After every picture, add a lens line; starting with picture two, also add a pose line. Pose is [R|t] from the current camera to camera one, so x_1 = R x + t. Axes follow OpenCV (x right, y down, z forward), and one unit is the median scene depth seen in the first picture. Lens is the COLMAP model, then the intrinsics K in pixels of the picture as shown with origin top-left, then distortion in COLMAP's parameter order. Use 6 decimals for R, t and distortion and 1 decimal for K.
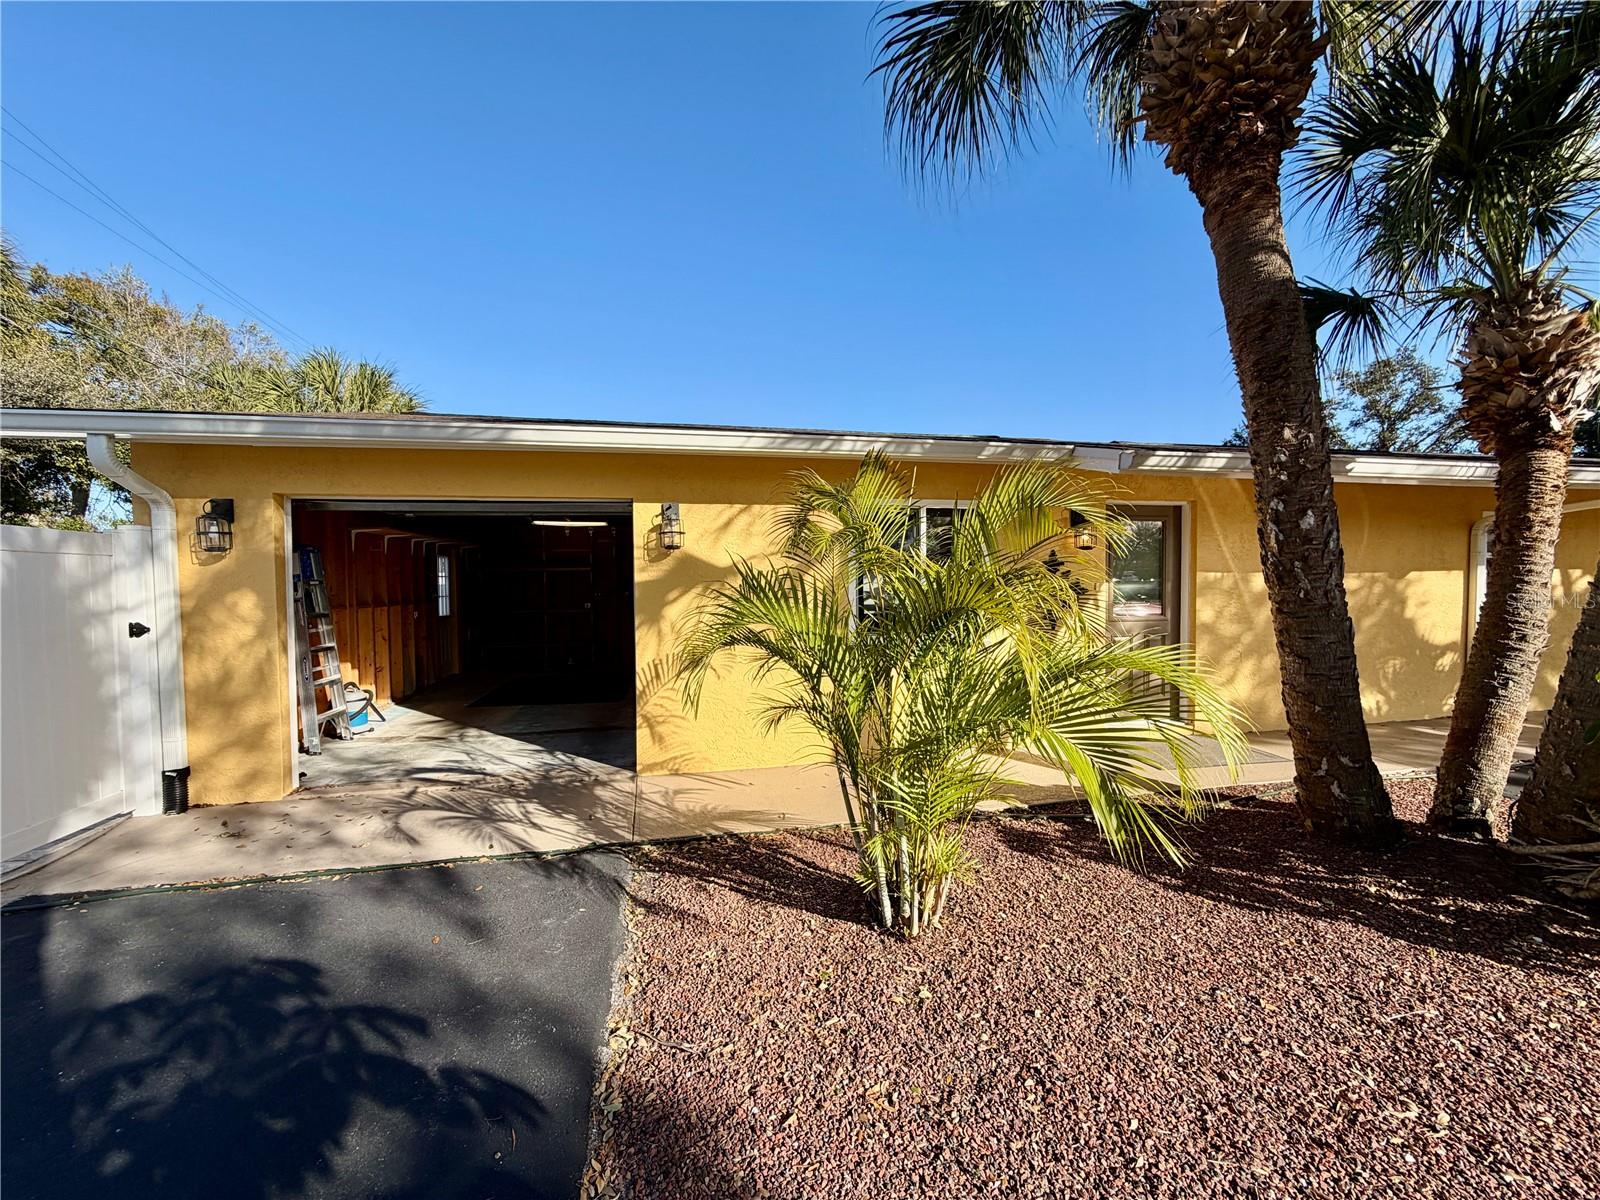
lens RADIAL K [[638.2, 0, 797.0], [0, 638.2, 602.6], [0, 0, 1]] dist [-0.000027, -0.000160]
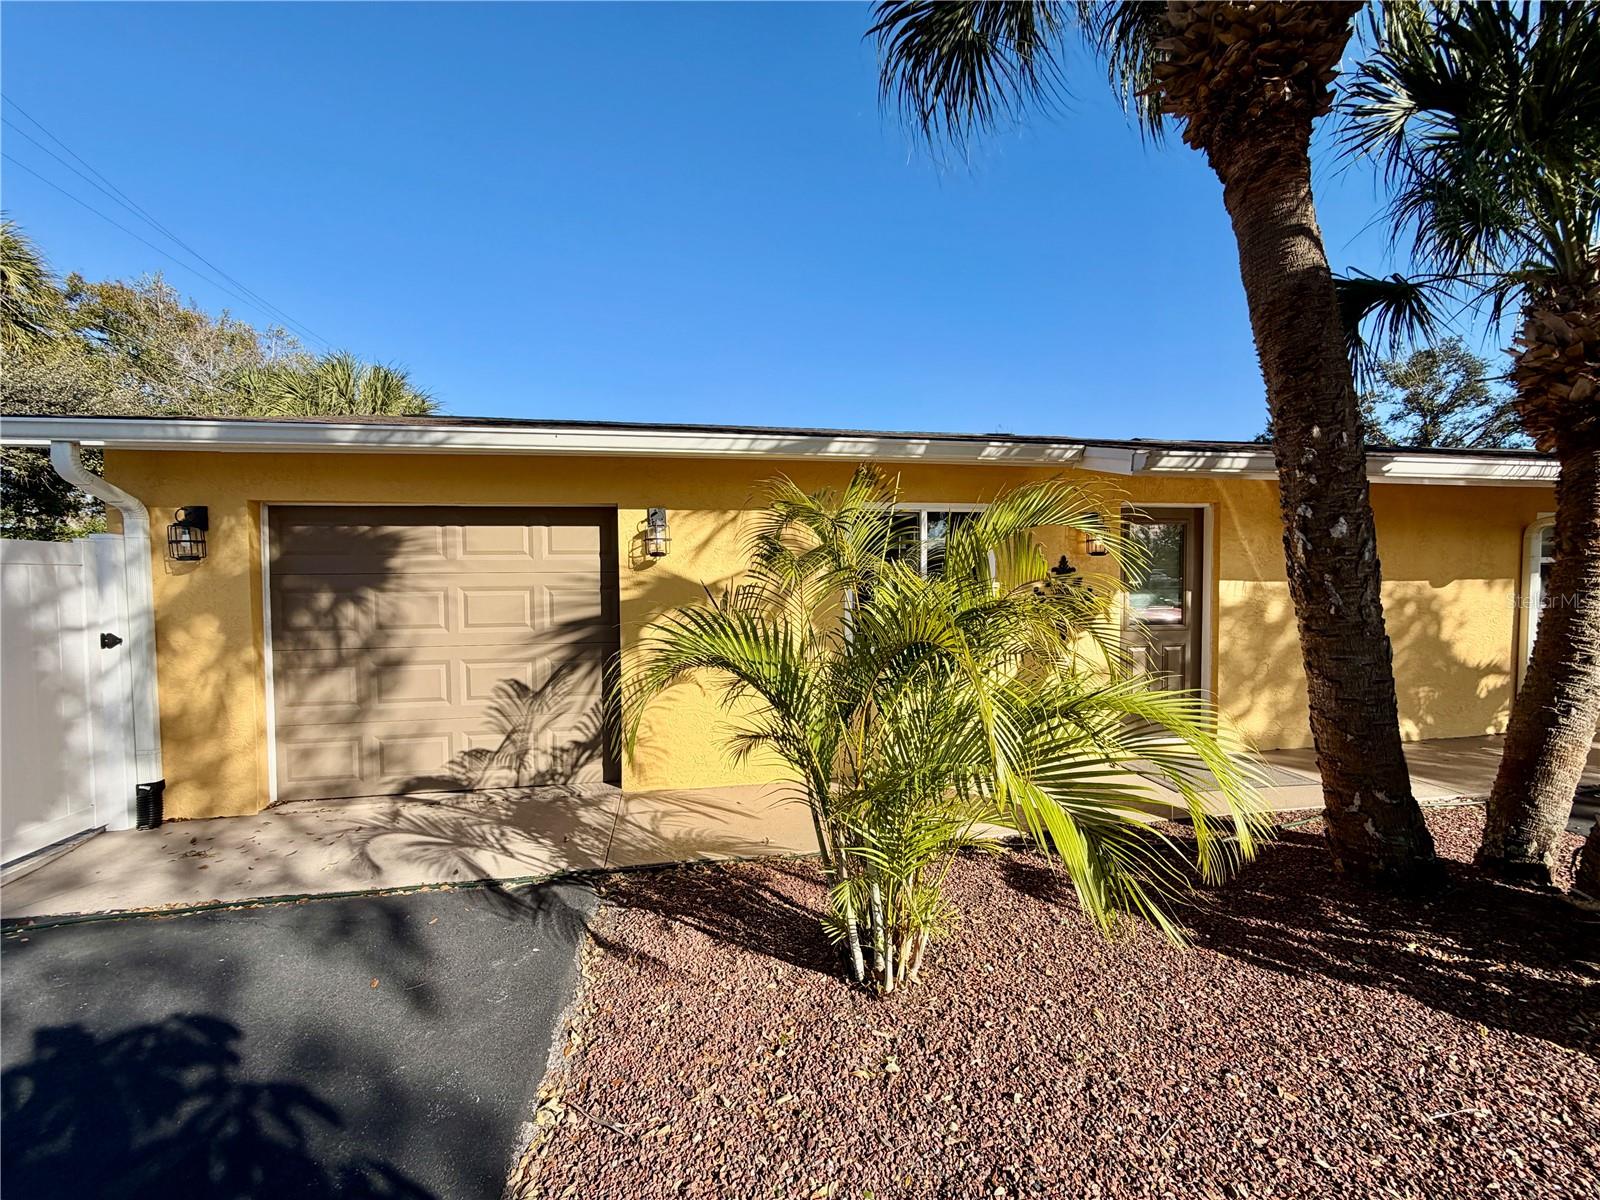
lens RADIAL K [[636.9, 0, 796.9], [0, 636.9, 602.9], [0, 0, 1]] dist [0.000878, -0.000353]
pose [[0.999398, 0.001801, -0.034645, 0.065590], [-0.001672, 0.999992, 0.003755, -0.025627], [0.034652, -0.003694, 0.999393, 0.073641]]
